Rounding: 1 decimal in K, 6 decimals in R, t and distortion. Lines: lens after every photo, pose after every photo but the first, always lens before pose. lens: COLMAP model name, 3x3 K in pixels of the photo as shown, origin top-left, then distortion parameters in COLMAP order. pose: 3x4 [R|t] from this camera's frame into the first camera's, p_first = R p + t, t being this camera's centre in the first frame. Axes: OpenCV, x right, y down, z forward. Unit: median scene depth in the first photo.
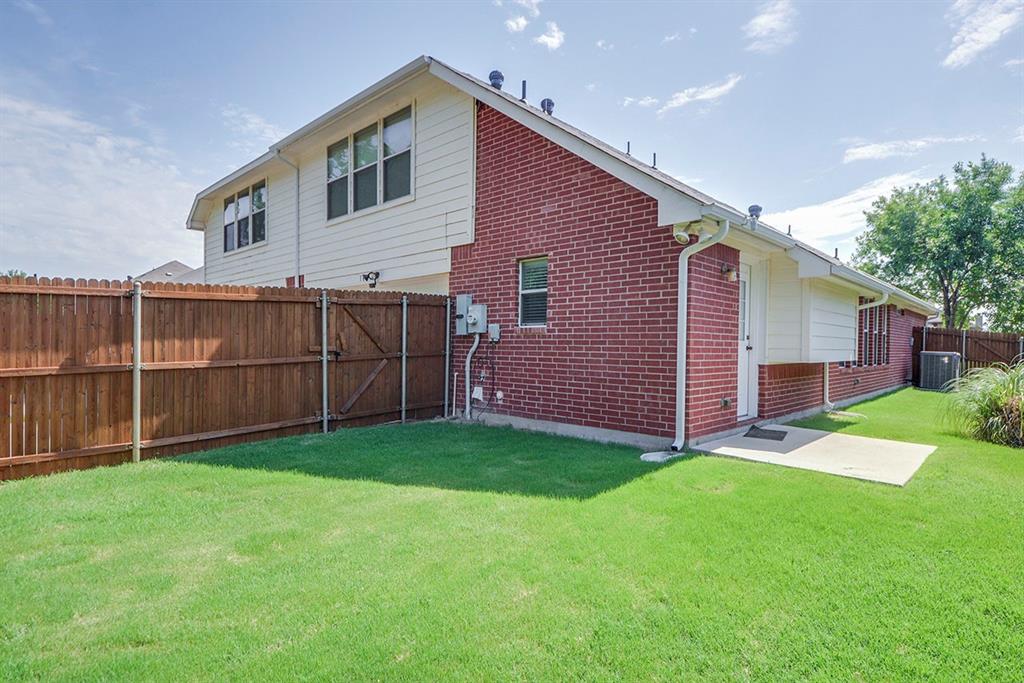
lens RADIAL K [[525.1, 0, 517.3], [0, 525.1, 346.4], [0, 0, 1]] dist [0.018626, -0.016304]
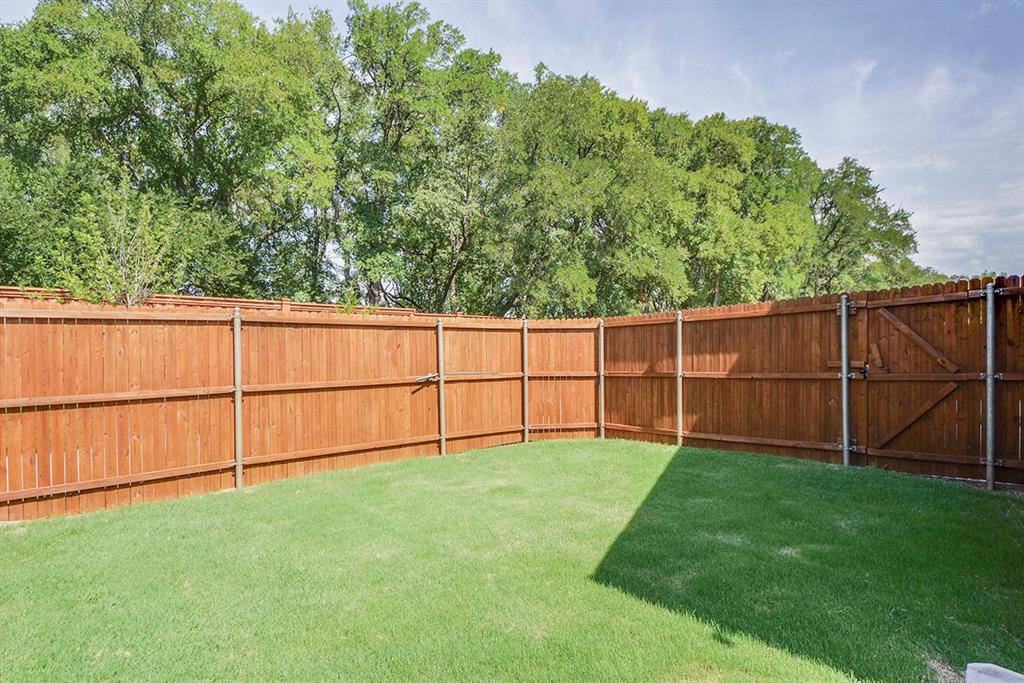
lens RADIAL K [[525.1, 0, 516.7], [0, 525.1, 344.8], [0, 0, 1]] dist [0.018626, -0.016304]
pose [[-0.066465, -0.009693, -0.997742, 0.579007], [-0.000313, 0.999953, -0.009694, -0.021228], [0.997789, -0.000332, -0.066465, 0.618718]]
